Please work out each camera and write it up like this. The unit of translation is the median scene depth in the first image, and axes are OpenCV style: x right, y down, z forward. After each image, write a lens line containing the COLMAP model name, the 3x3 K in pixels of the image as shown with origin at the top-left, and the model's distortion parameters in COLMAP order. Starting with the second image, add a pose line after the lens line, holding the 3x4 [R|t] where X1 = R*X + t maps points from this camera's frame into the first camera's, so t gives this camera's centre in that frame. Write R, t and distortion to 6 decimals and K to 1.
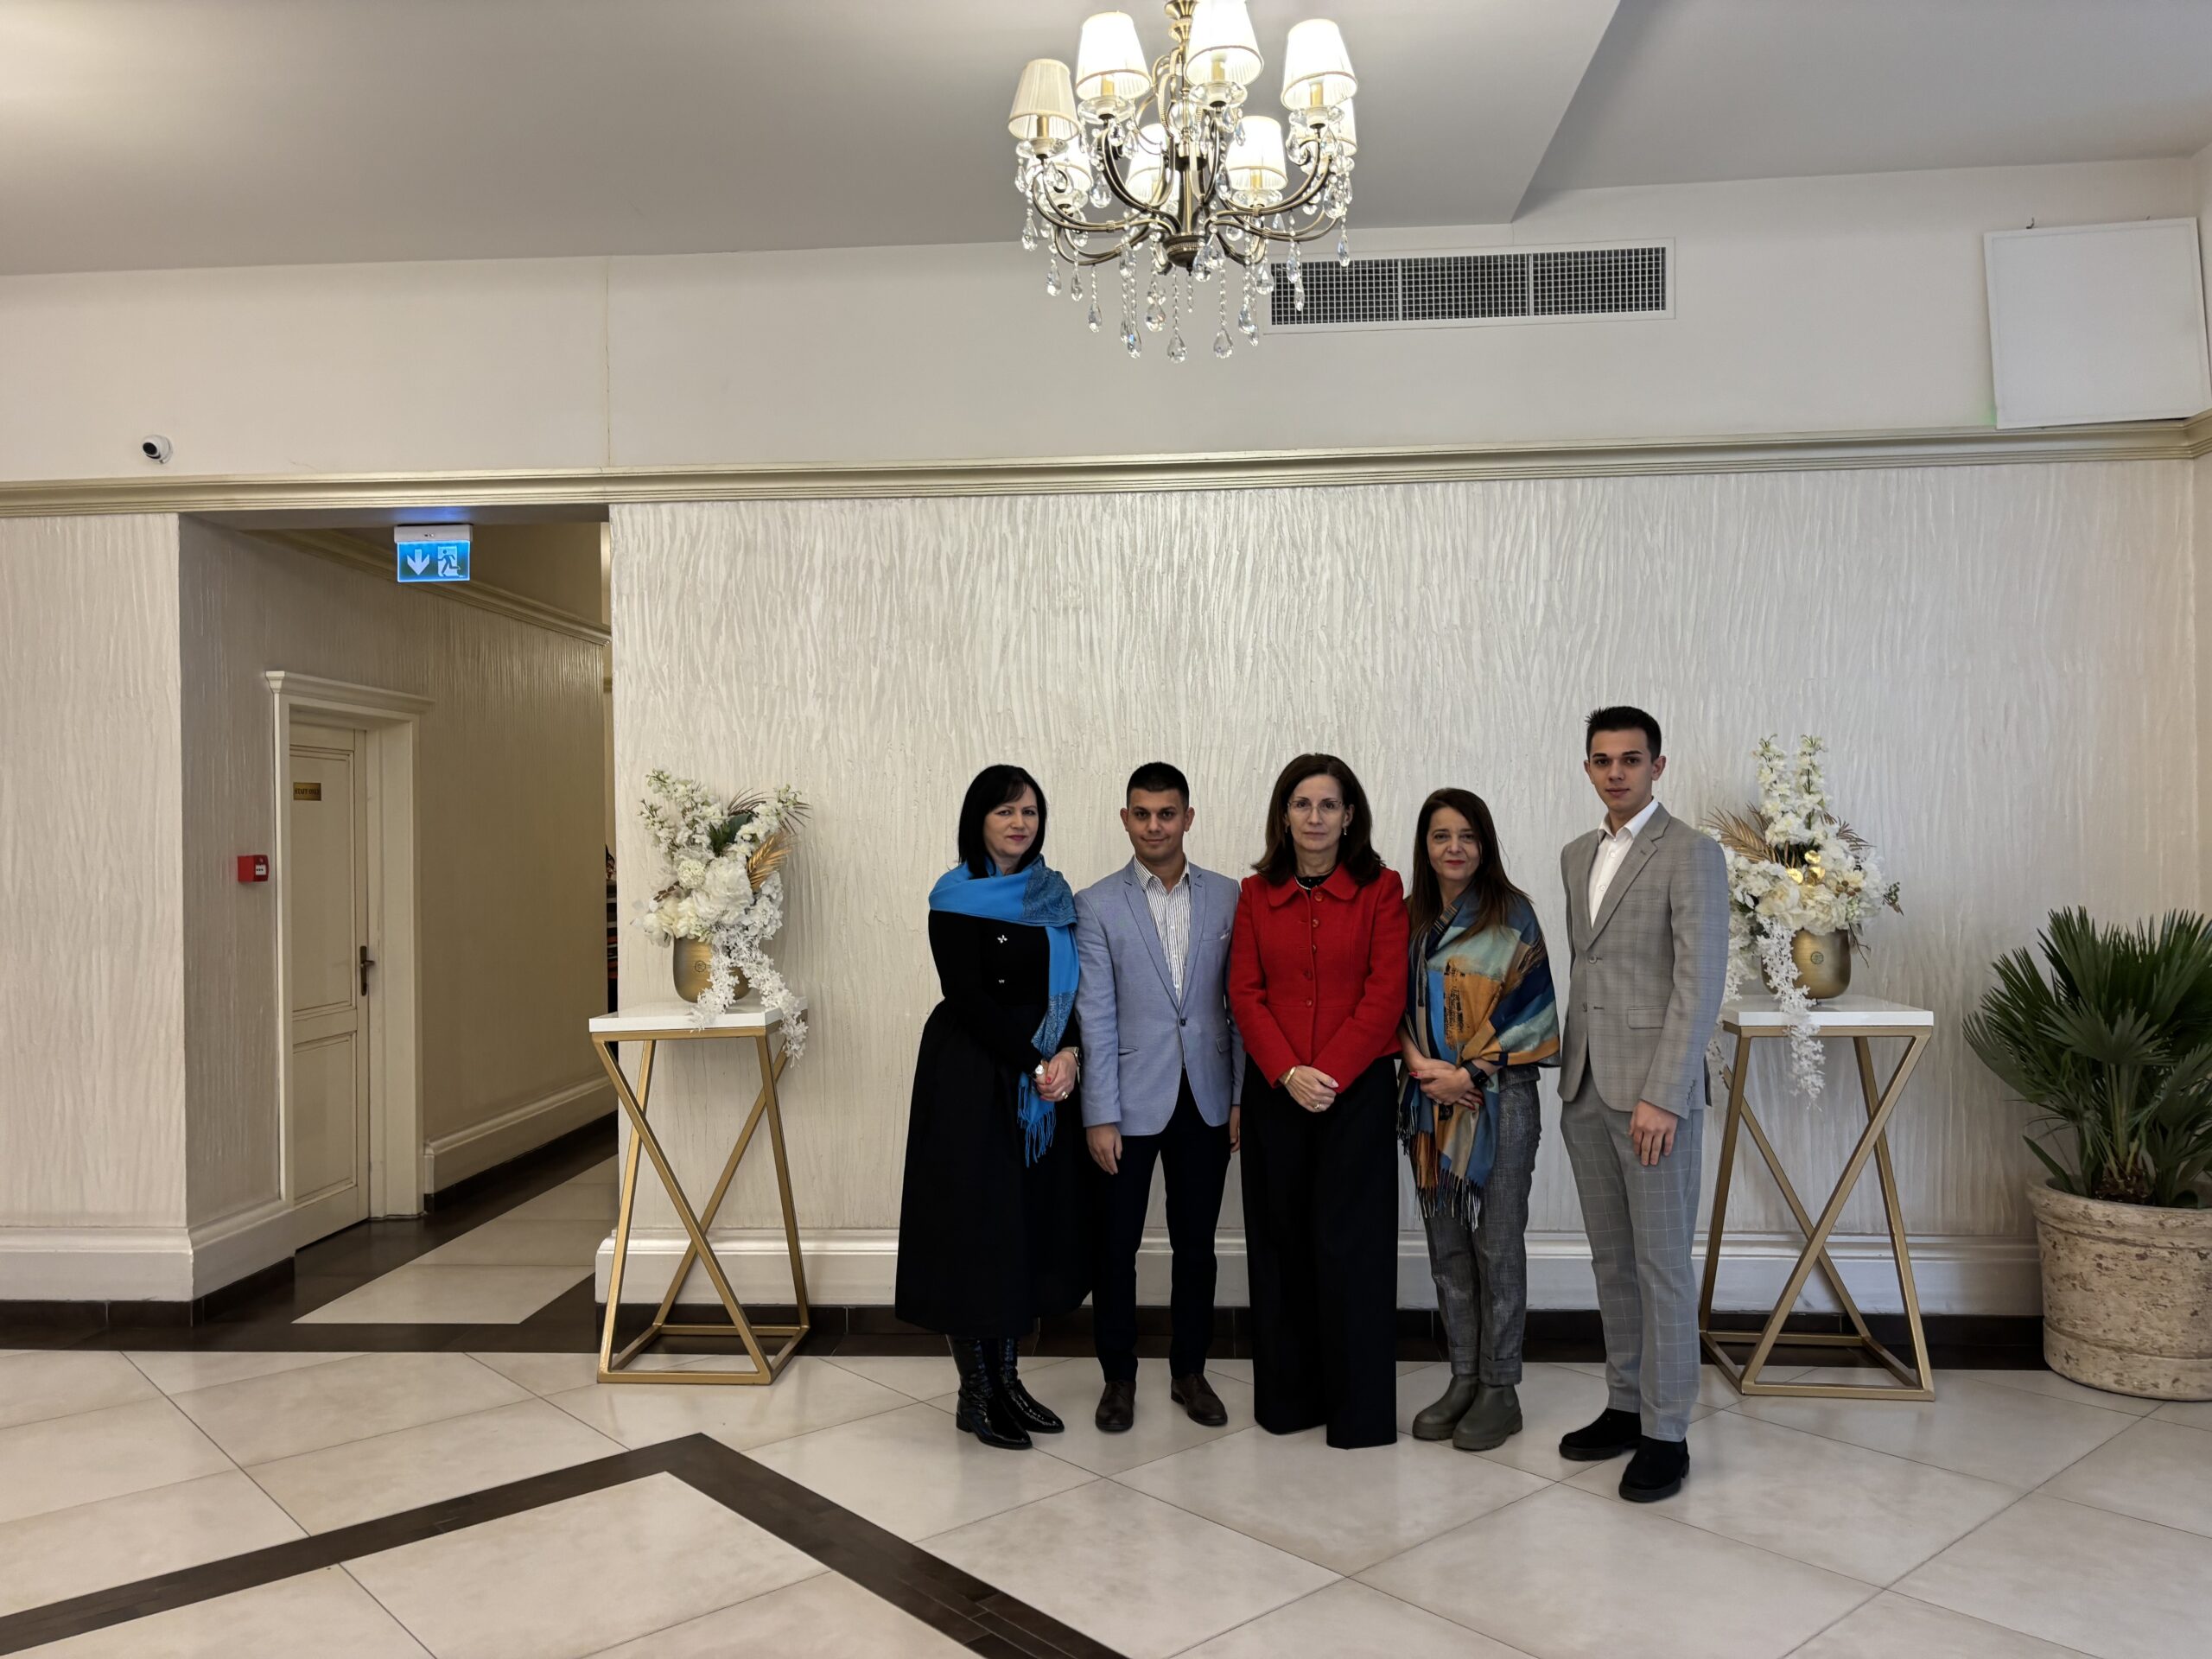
lens RADIAL K [[1689.7, 0, 1083.9], [0, 1689.7, 834.9], [0, 0, 1]] dist [0.044437, -0.038335]
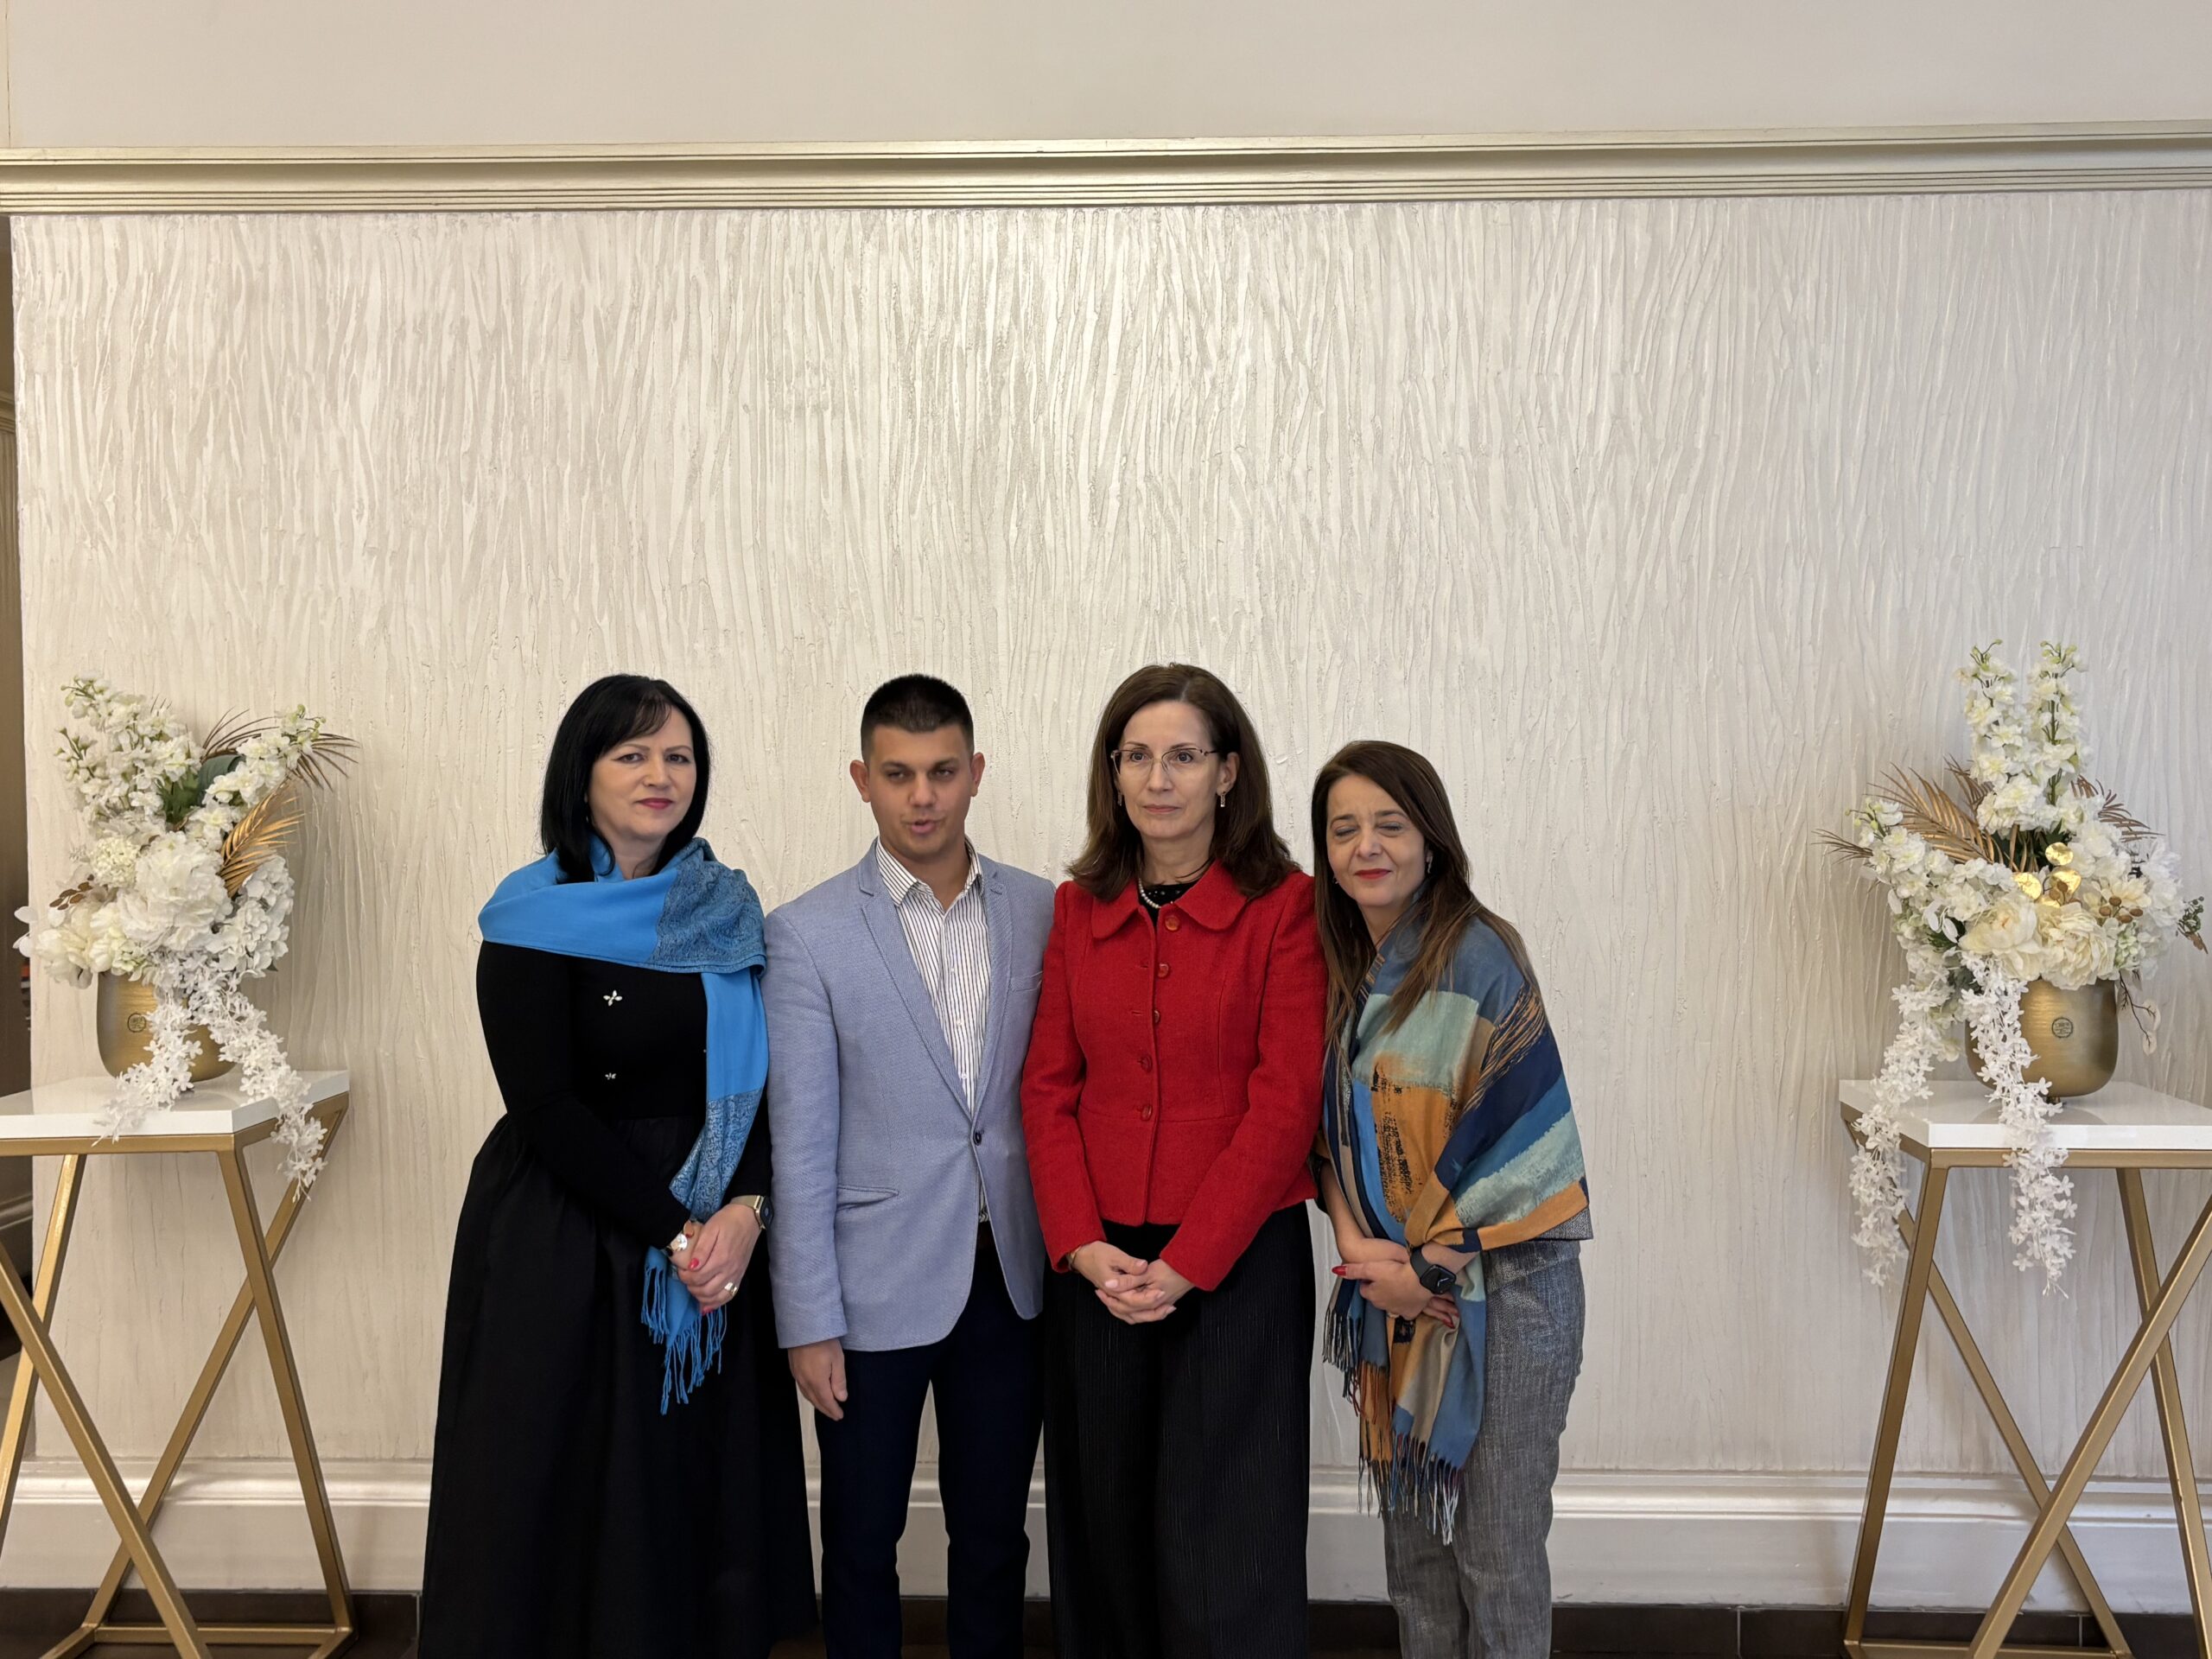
lens RADIAL K [[2284.7, 0, 1112.5], [0, 2284.7, 830.4], [0, 0, 1]] dist [0.014347, 0.000000]
pose [[0.999169, 0.010280, 0.039440, 0.069822], [-0.011197, 0.999670, 0.023107, -0.008416], [-0.039189, -0.023530, 0.998955, 0.215107]]
